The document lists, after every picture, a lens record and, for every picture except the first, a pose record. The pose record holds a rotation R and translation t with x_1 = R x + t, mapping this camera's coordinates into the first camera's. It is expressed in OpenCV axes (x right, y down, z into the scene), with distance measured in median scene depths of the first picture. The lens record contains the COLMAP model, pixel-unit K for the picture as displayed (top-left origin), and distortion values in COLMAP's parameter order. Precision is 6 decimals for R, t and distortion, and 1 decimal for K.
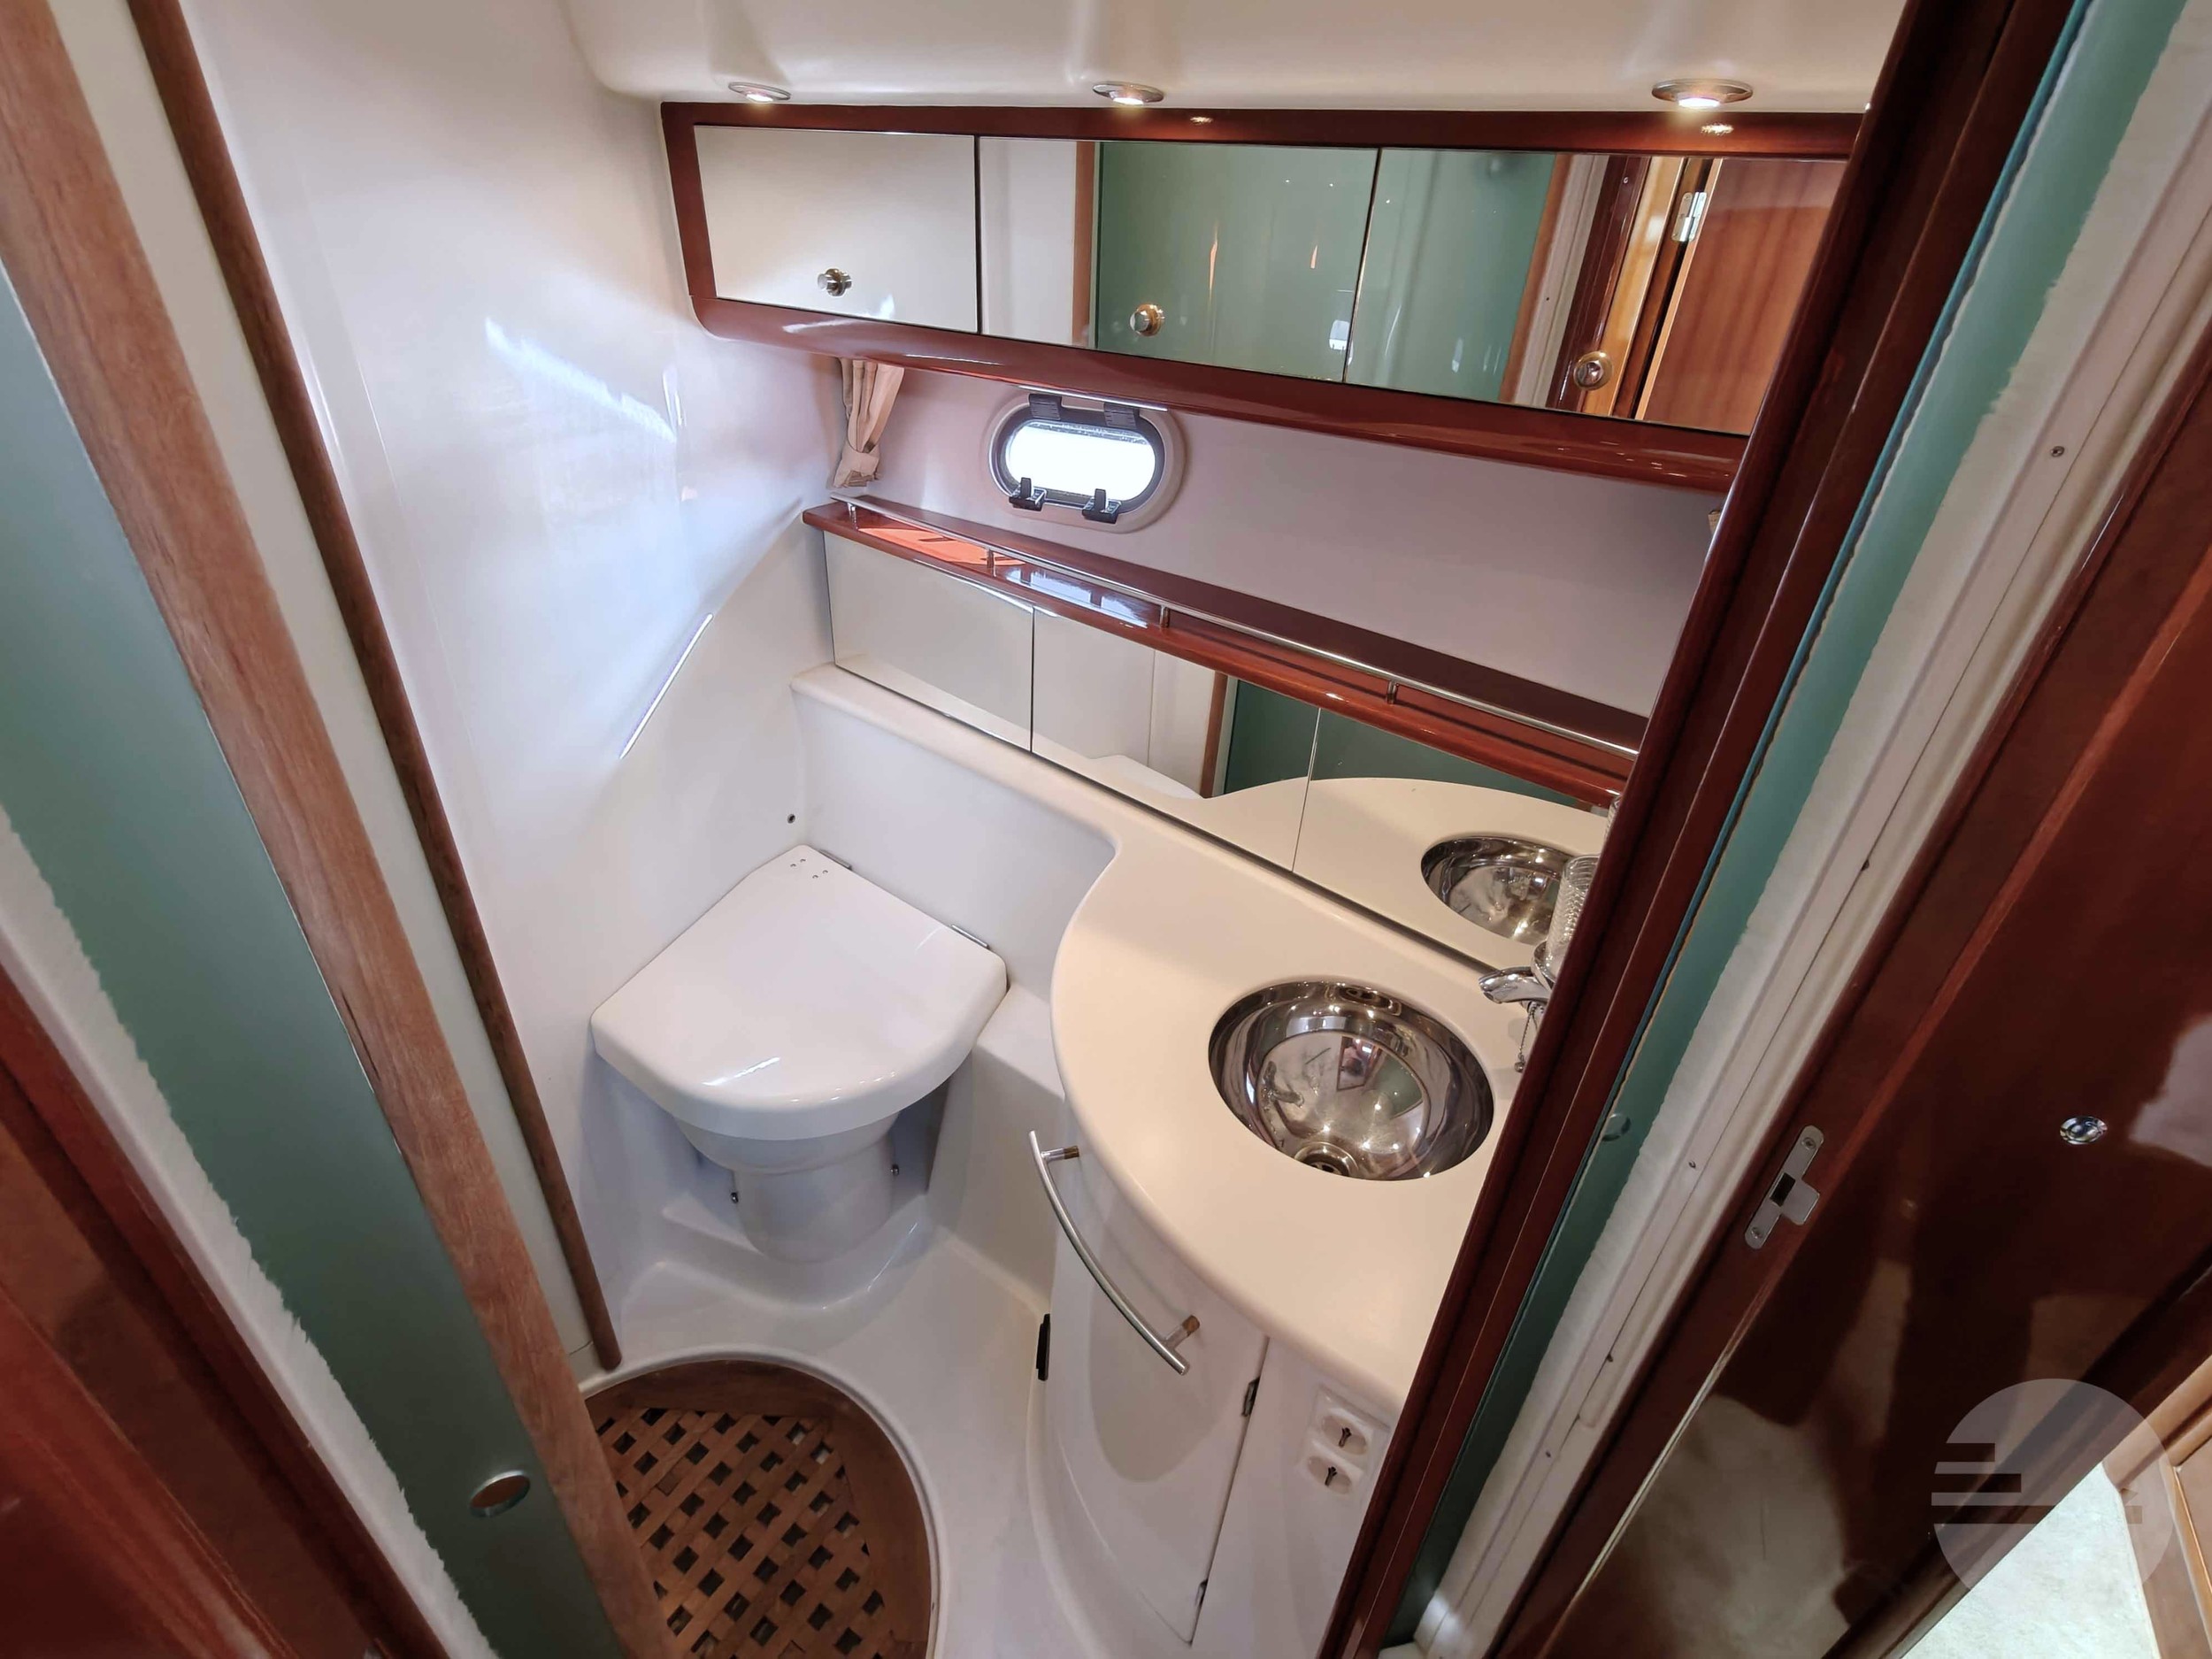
lens RADIAL K [[1004.4, 0, 1113.8], [0, 1004.4, 838.7], [0, 0, 1]] dist [0.000528, -0.000234]
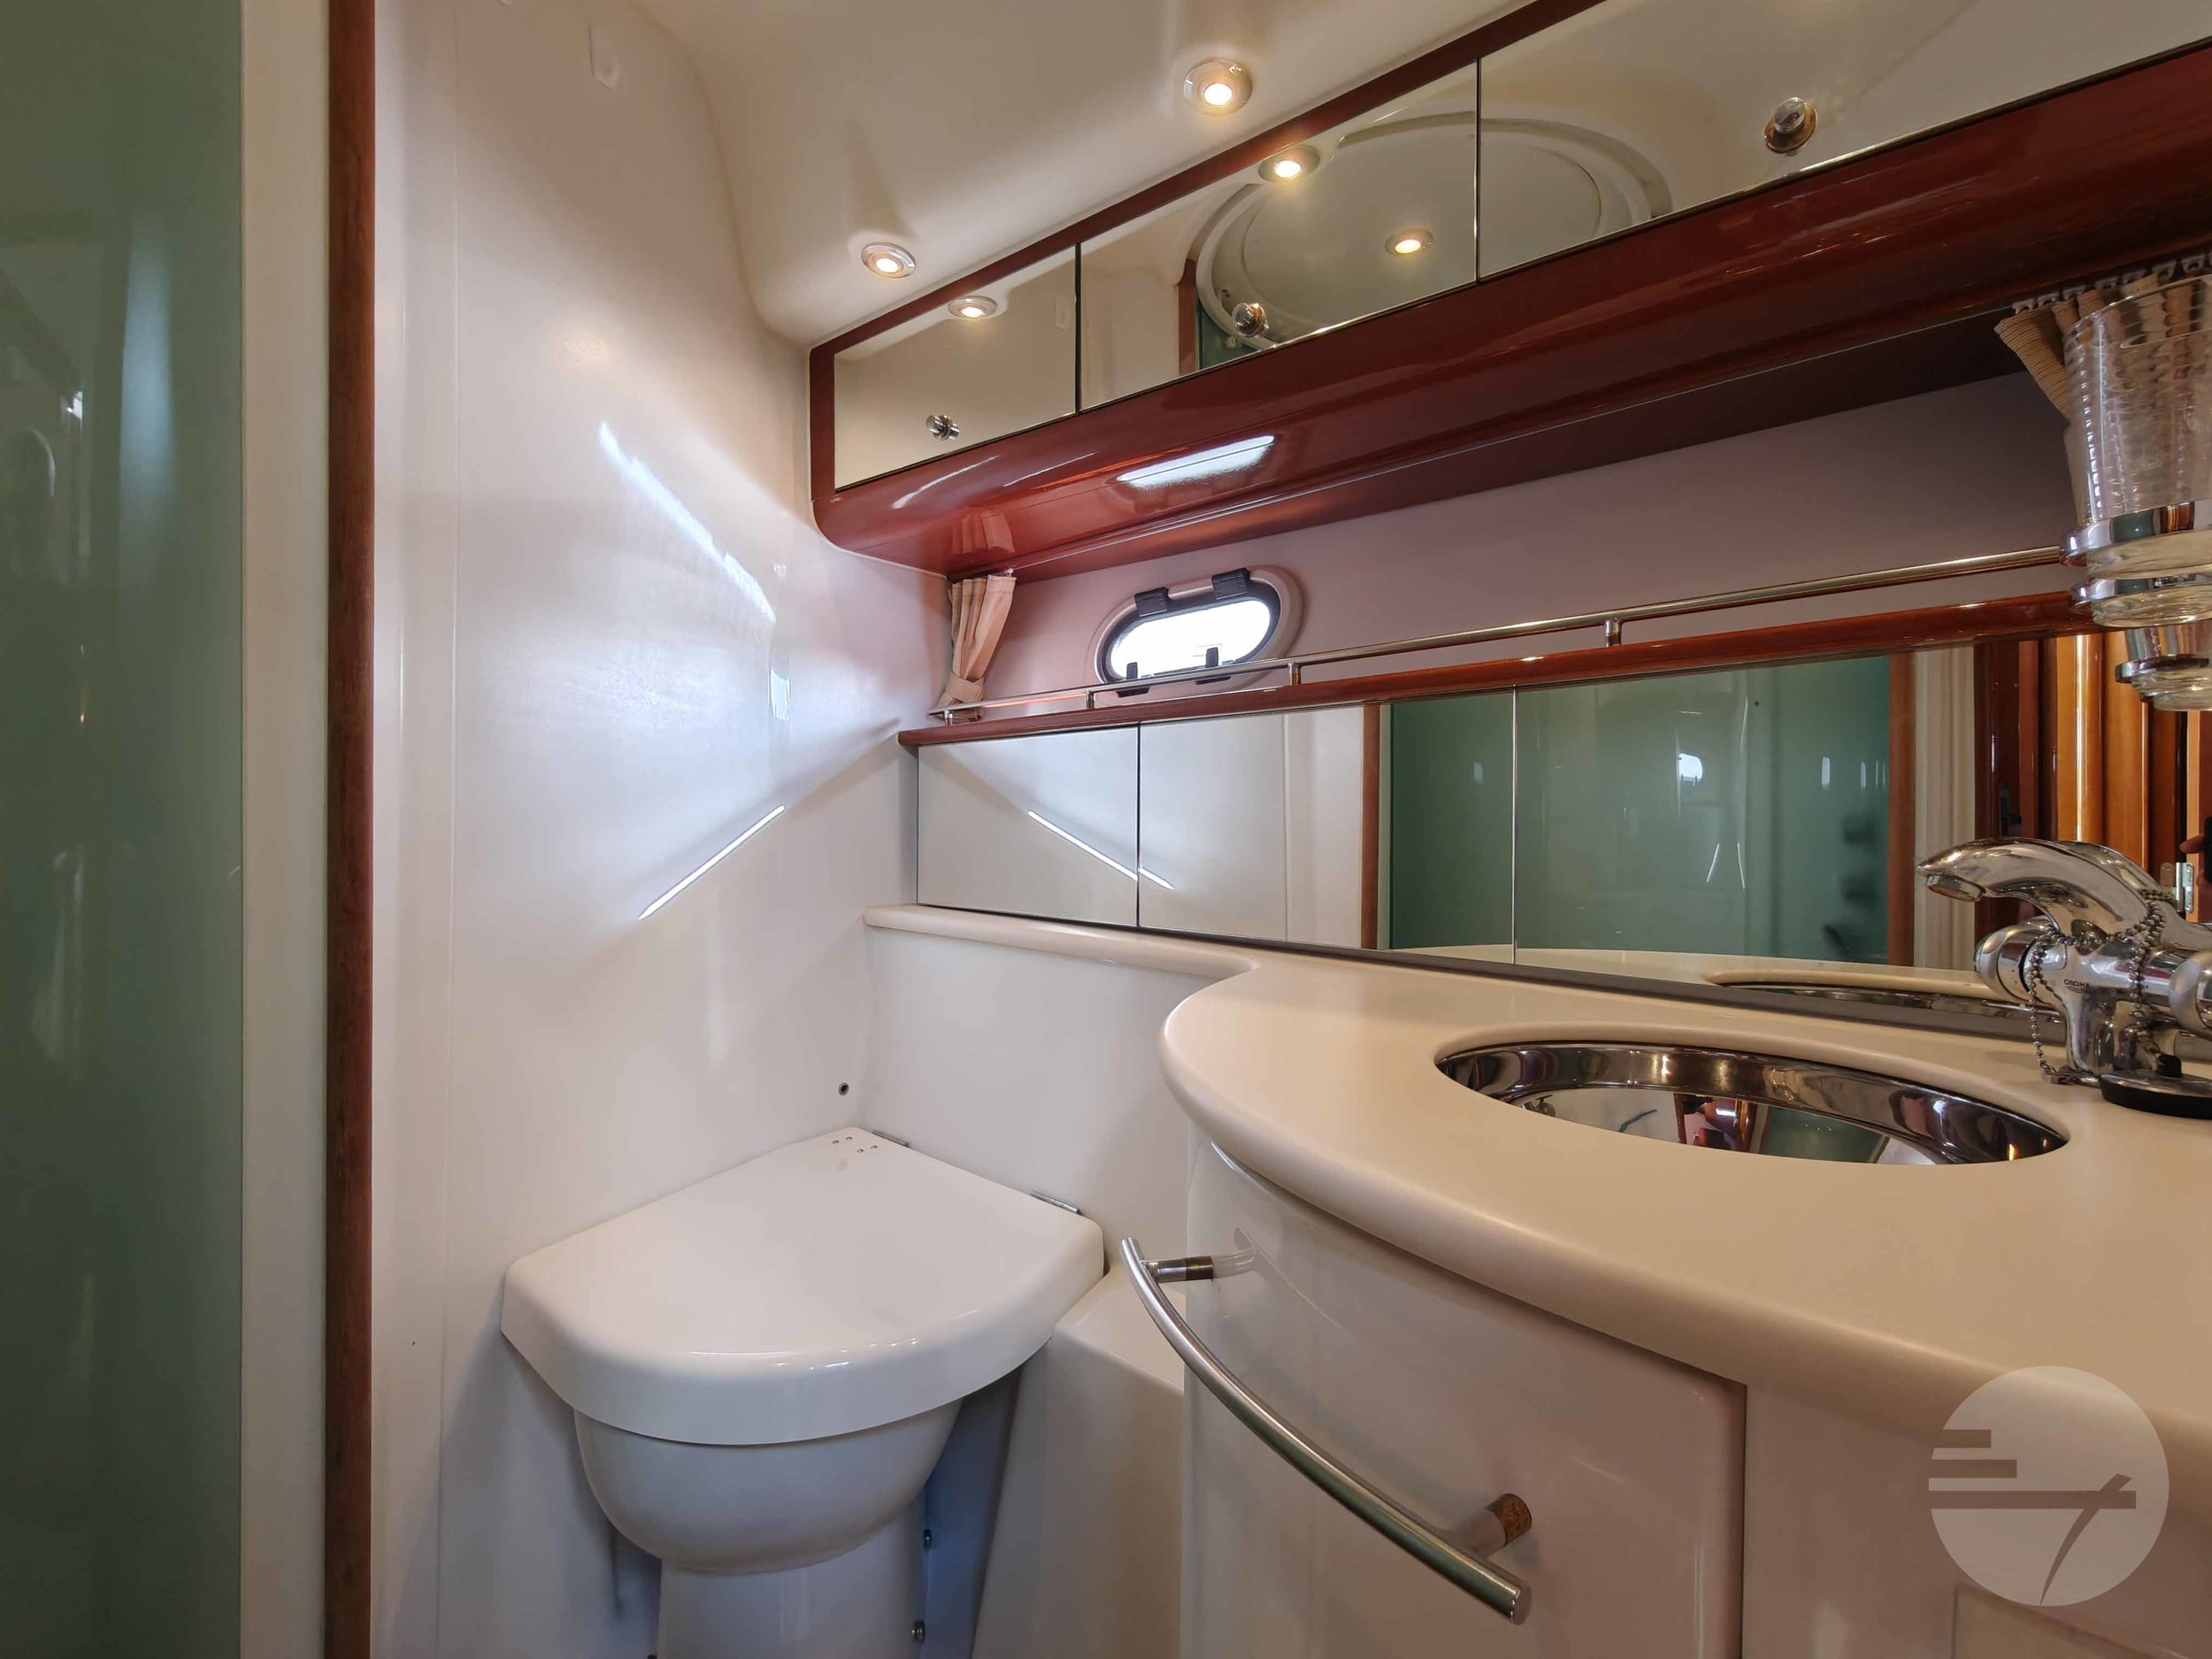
lens RADIAL K [[1004.4, 0, 1113.8], [0, 1004.4, 838.7], [0, 0, 1]] dist [0.000528, -0.000234]
pose [[0.992896, -0.053140, -0.106457, -0.013923], [-0.009850, 0.854945, -0.518625, 0.275512], [0.118574, 0.515990, 0.848348, 0.300106]]
